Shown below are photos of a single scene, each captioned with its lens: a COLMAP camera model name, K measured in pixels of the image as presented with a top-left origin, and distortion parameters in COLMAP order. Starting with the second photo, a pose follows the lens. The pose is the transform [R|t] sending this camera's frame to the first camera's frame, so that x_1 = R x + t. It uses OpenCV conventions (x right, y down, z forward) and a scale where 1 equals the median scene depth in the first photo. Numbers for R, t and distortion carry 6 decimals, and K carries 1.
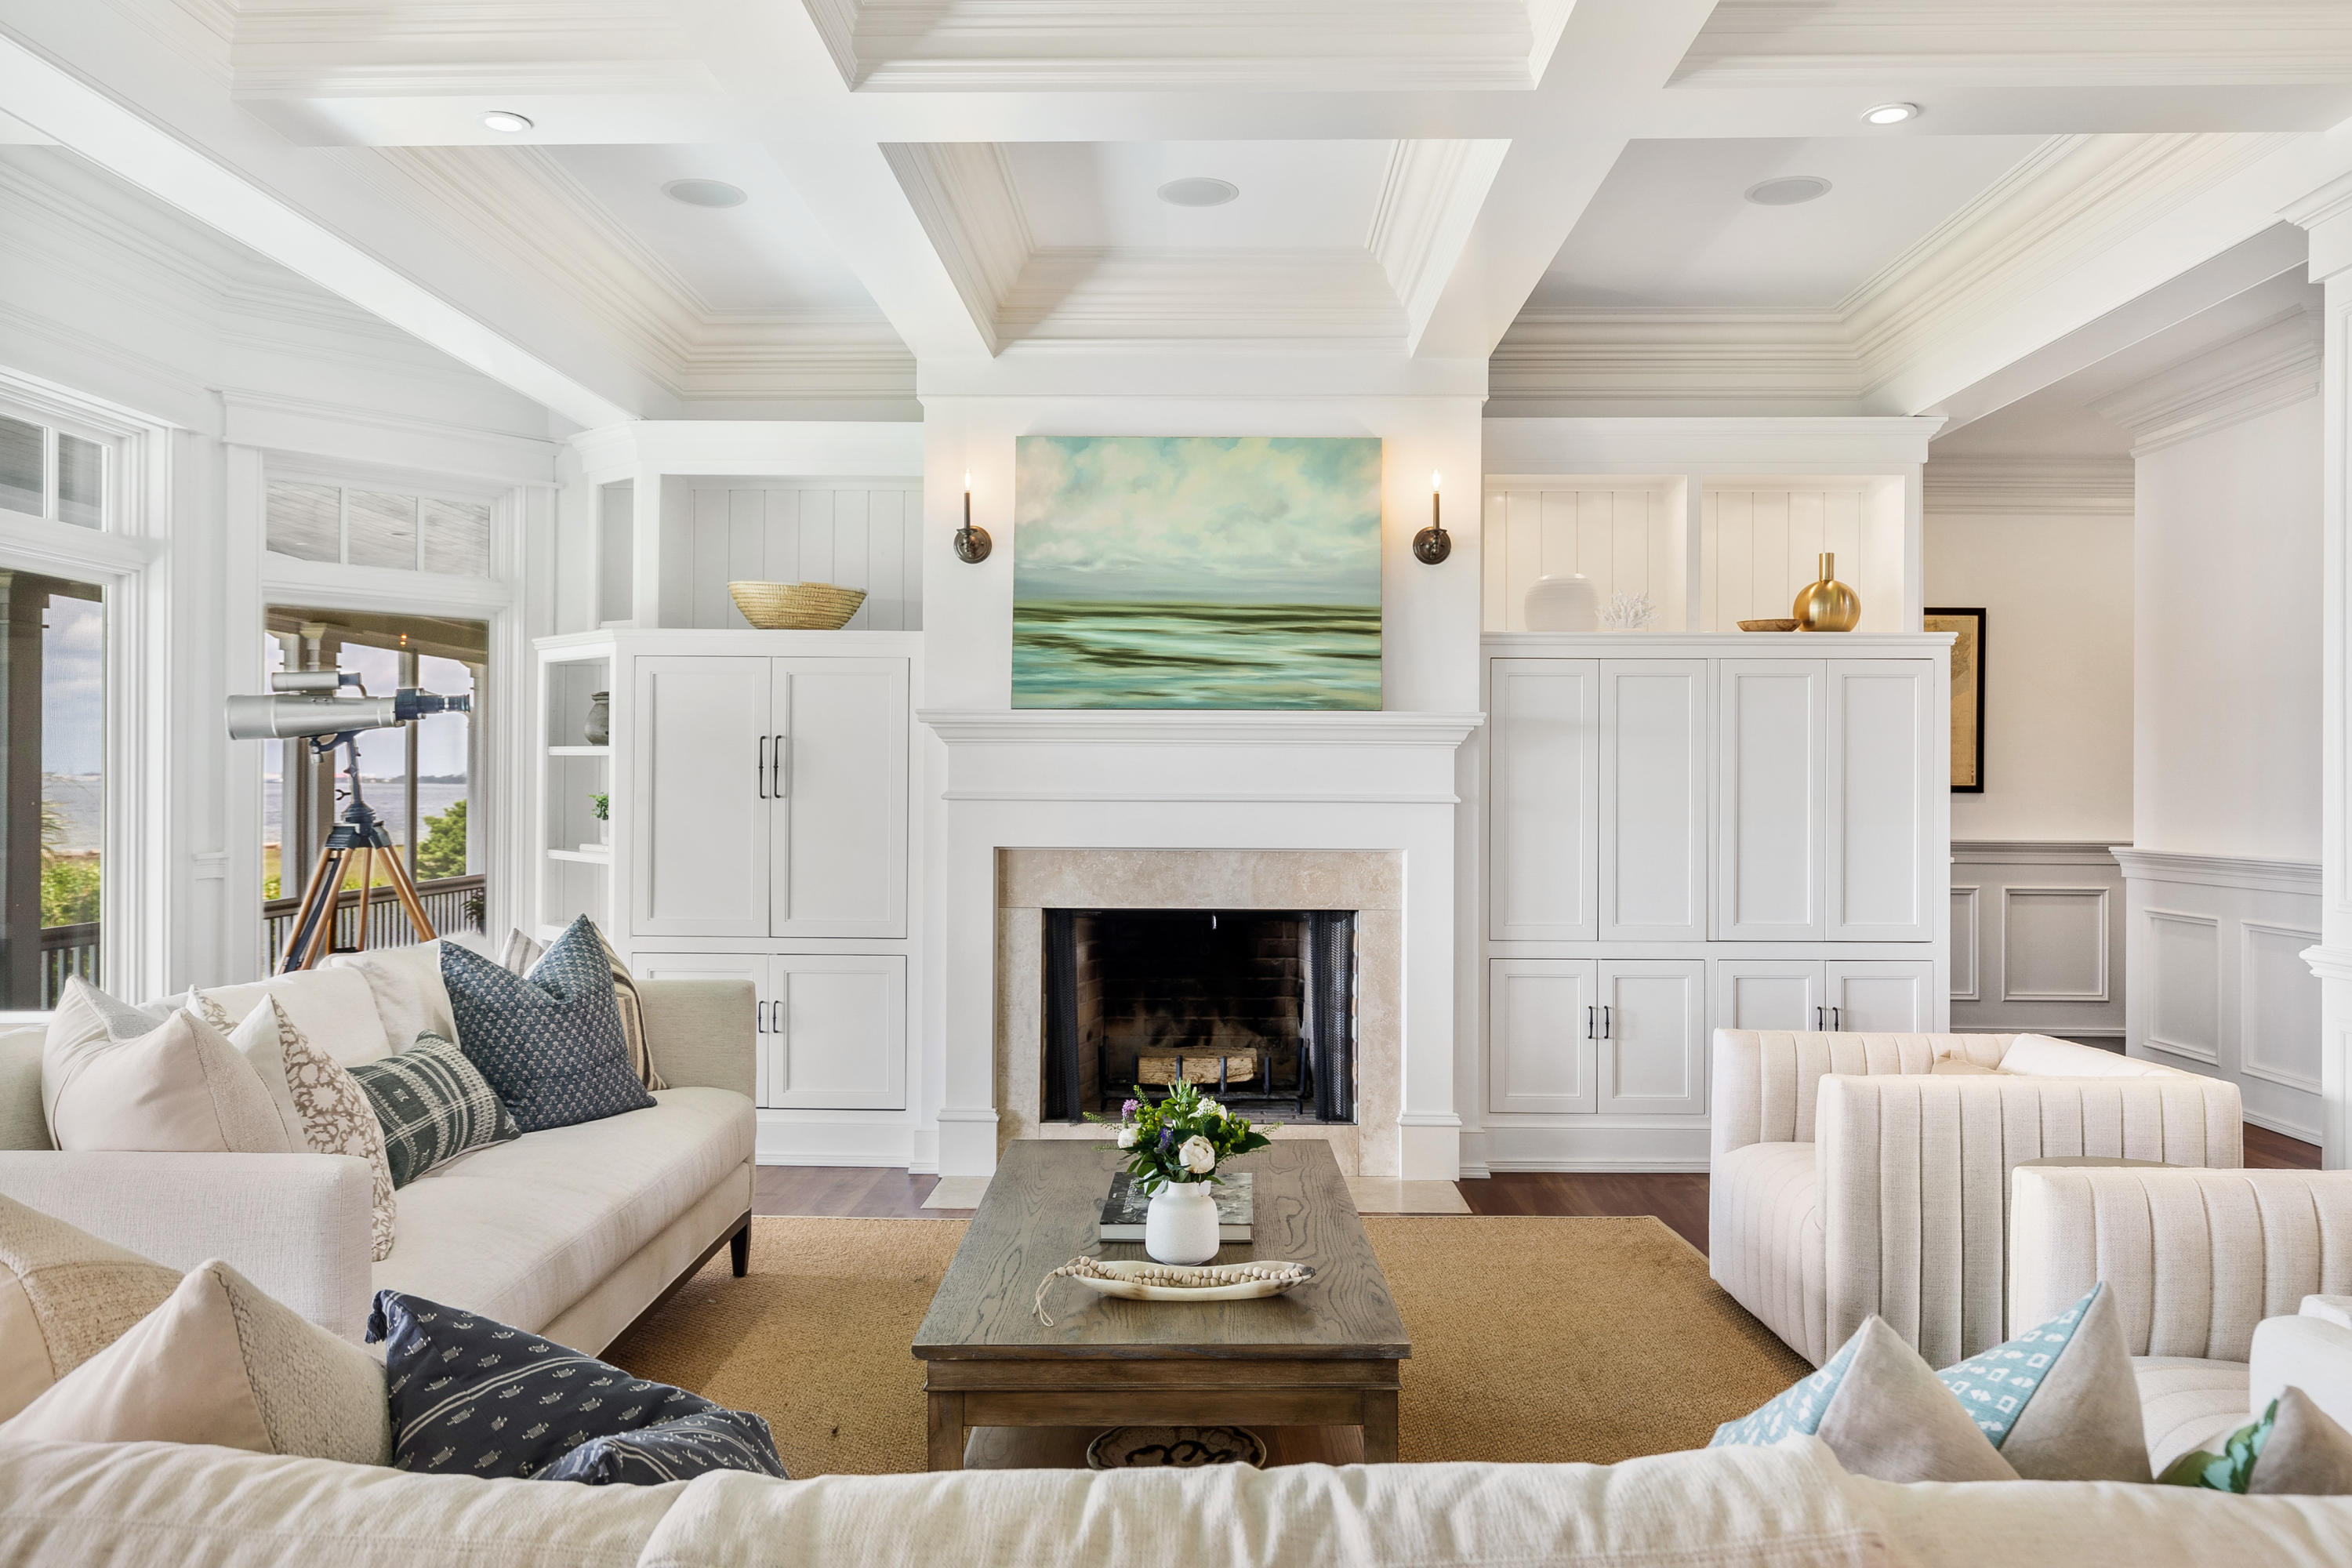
lens RADIAL K [[1722.4, 0, 1178.0], [0, 1722.4, 781.4], [0, 0, 1]] dist [0.001746, 0.001452]
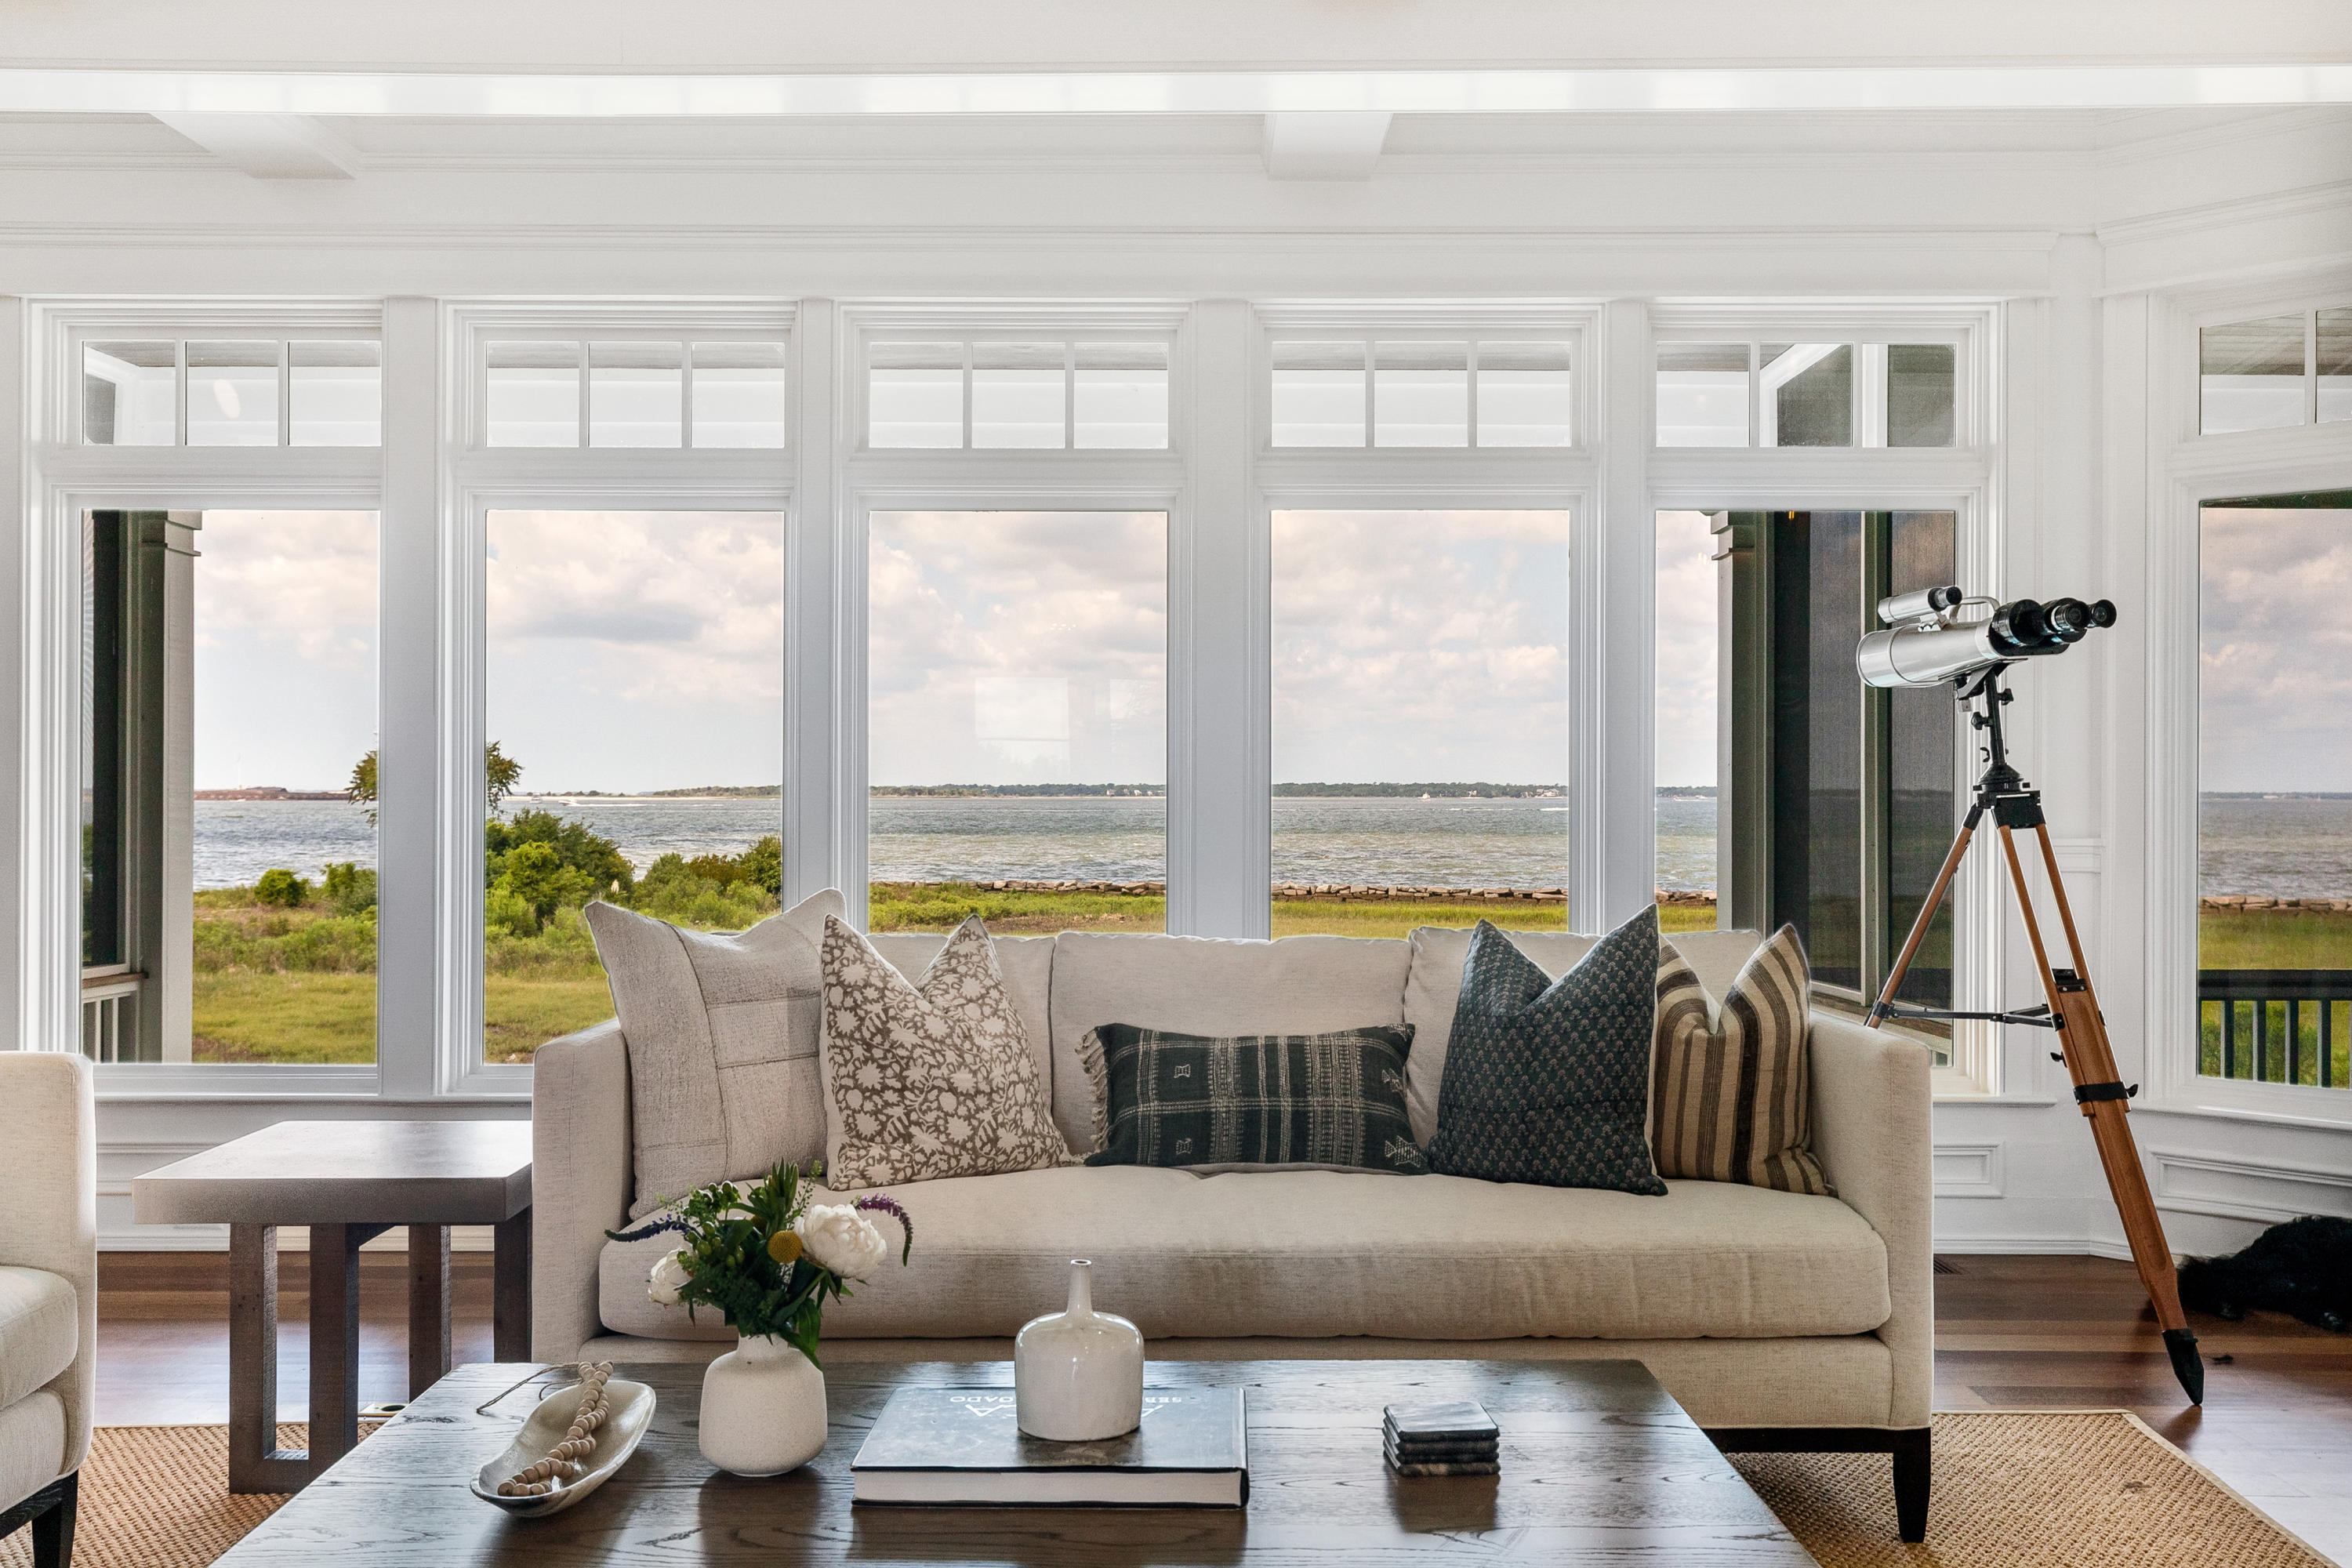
lens RADIAL K [[2118.4, 0, 1176.0], [0, 2118.4, 789.6], [0, 0, 1]] dist [0.017788, 0.014688]
pose [[0.027724, 0.001441, -0.999615, 0.766065], [-0.003451, 0.999993, 0.001346, 0.042075], [0.999610, 0.003412, 0.027729, 1.148002]]
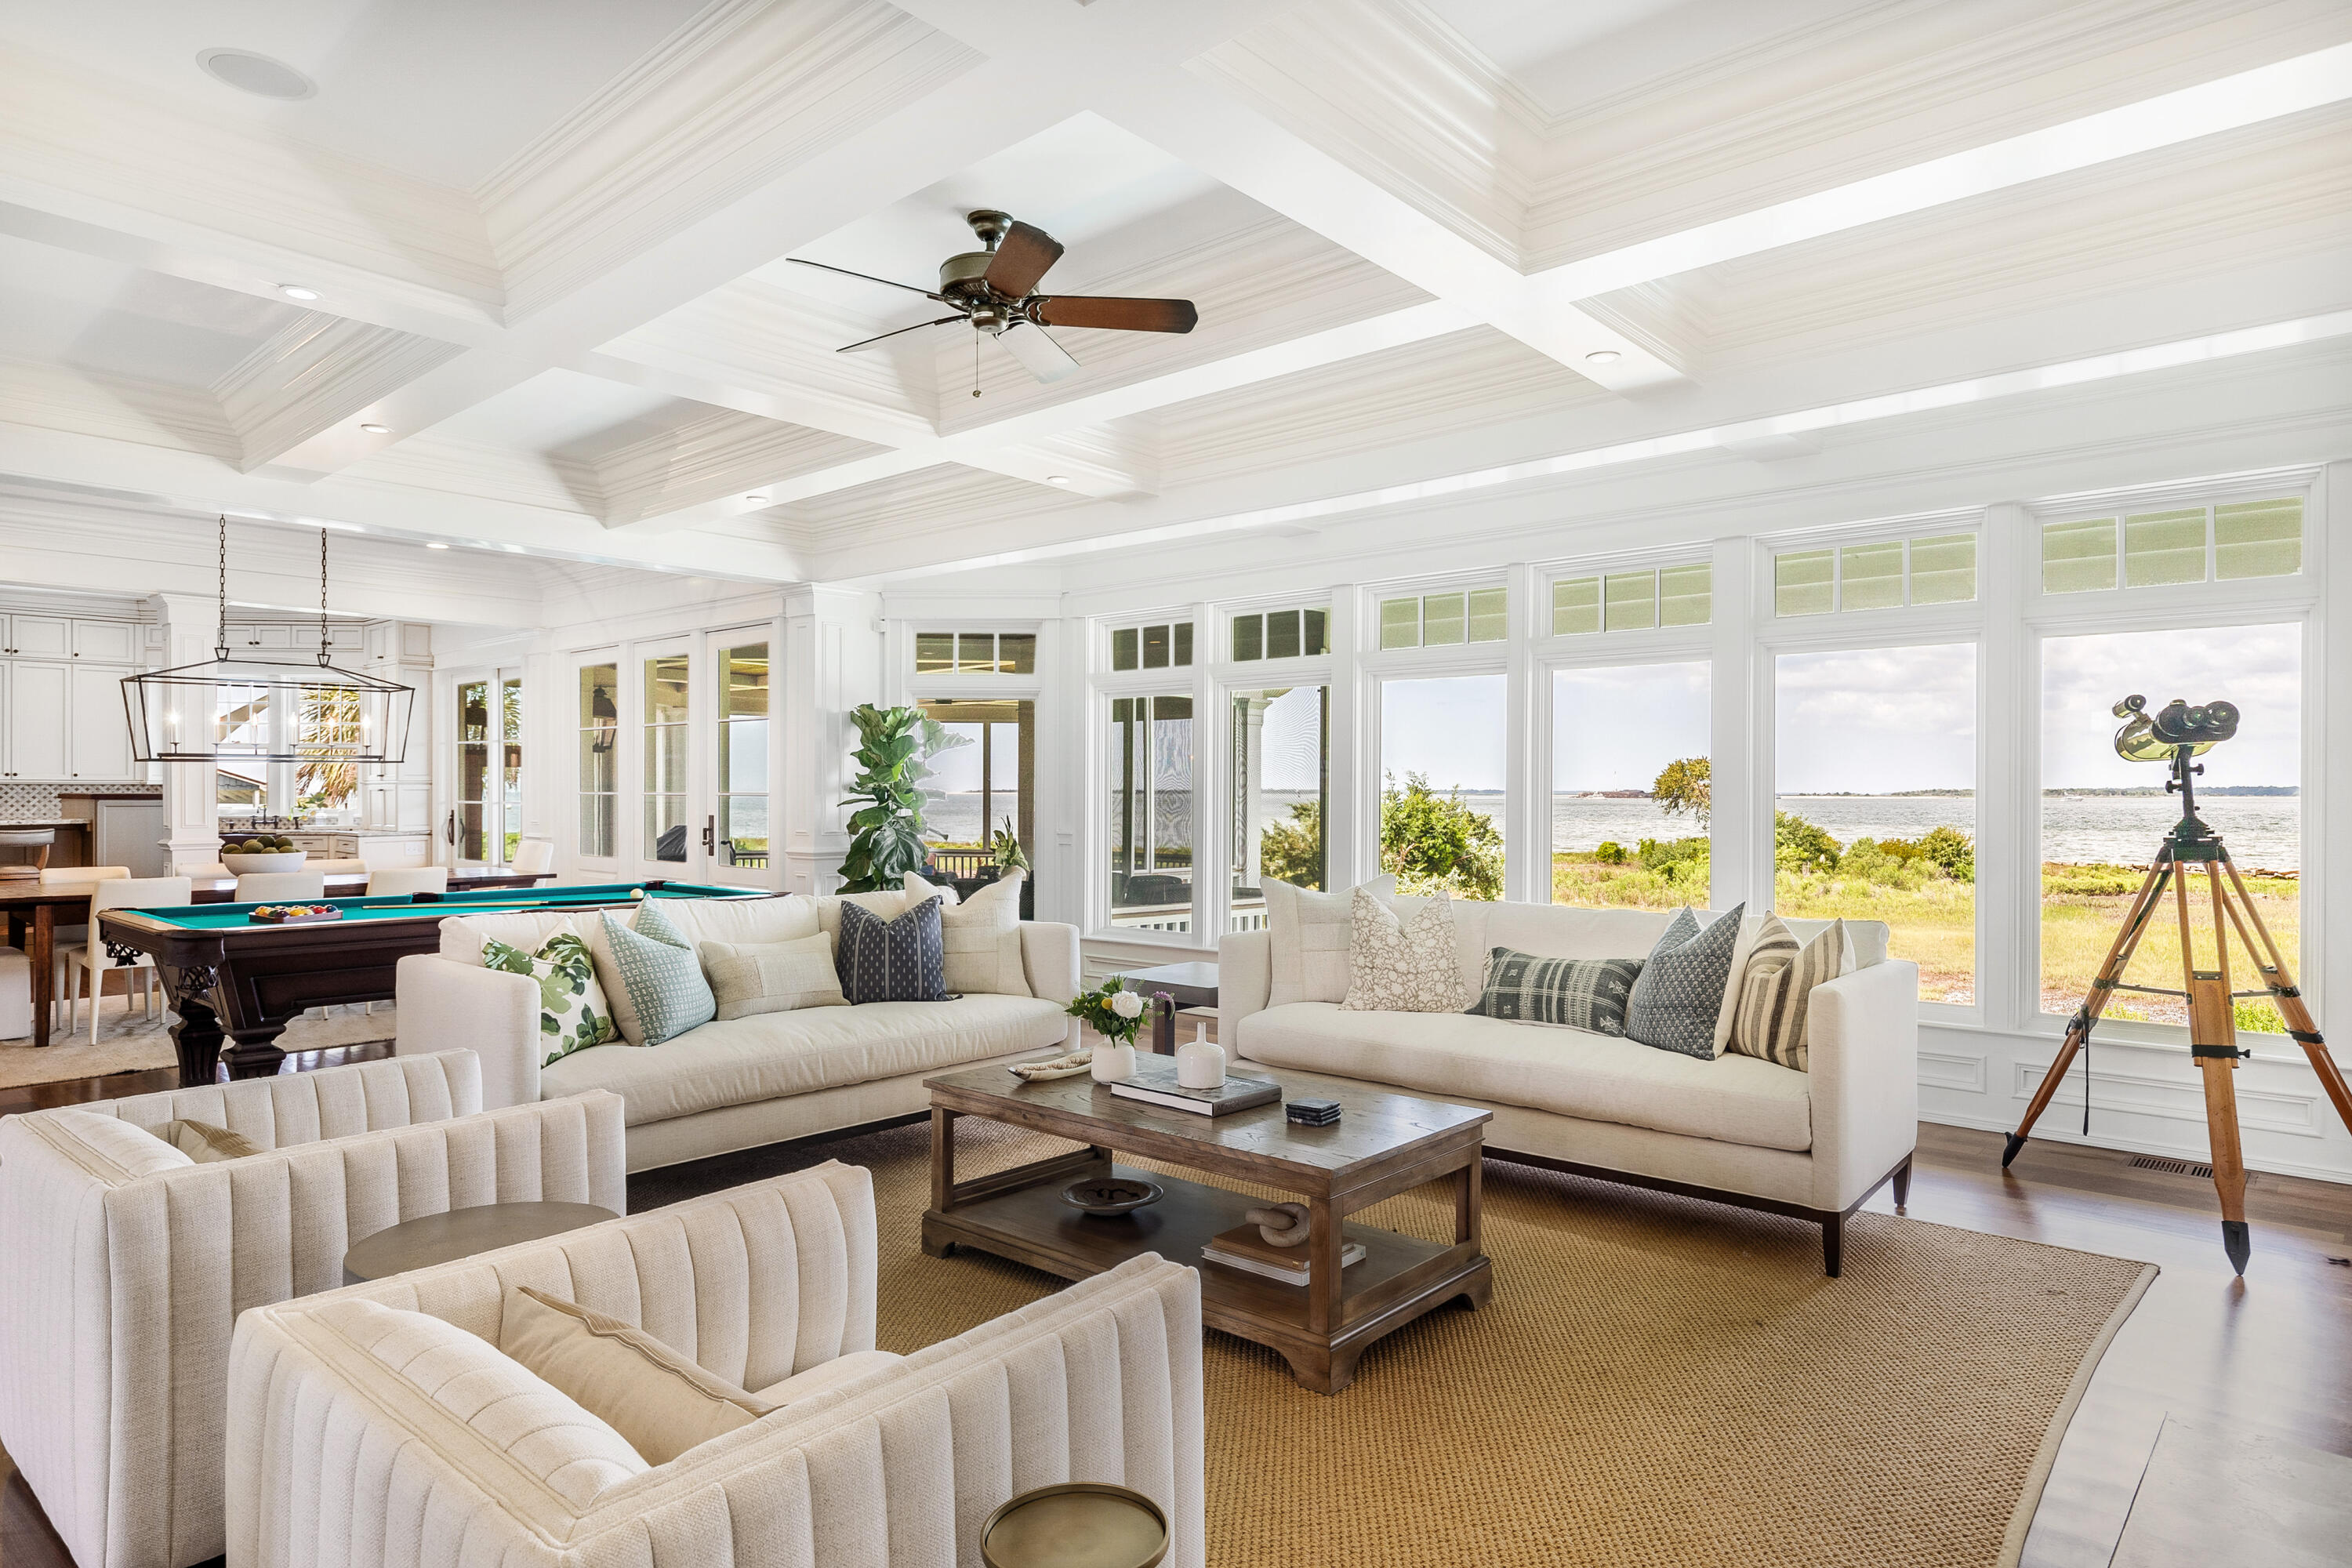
lens RADIAL K [[1368.1, 0, 1181.1], [0, 1368.1, 778.6], [0, 0, 1]] dist [0.001930, 0.001734]
pose [[-0.640900, -0.004842, -0.767609, 1.024871], [-0.001307, 0.999986, -0.005217, -0.013537], [0.767623, -0.002340, -0.640897, 1.976500]]
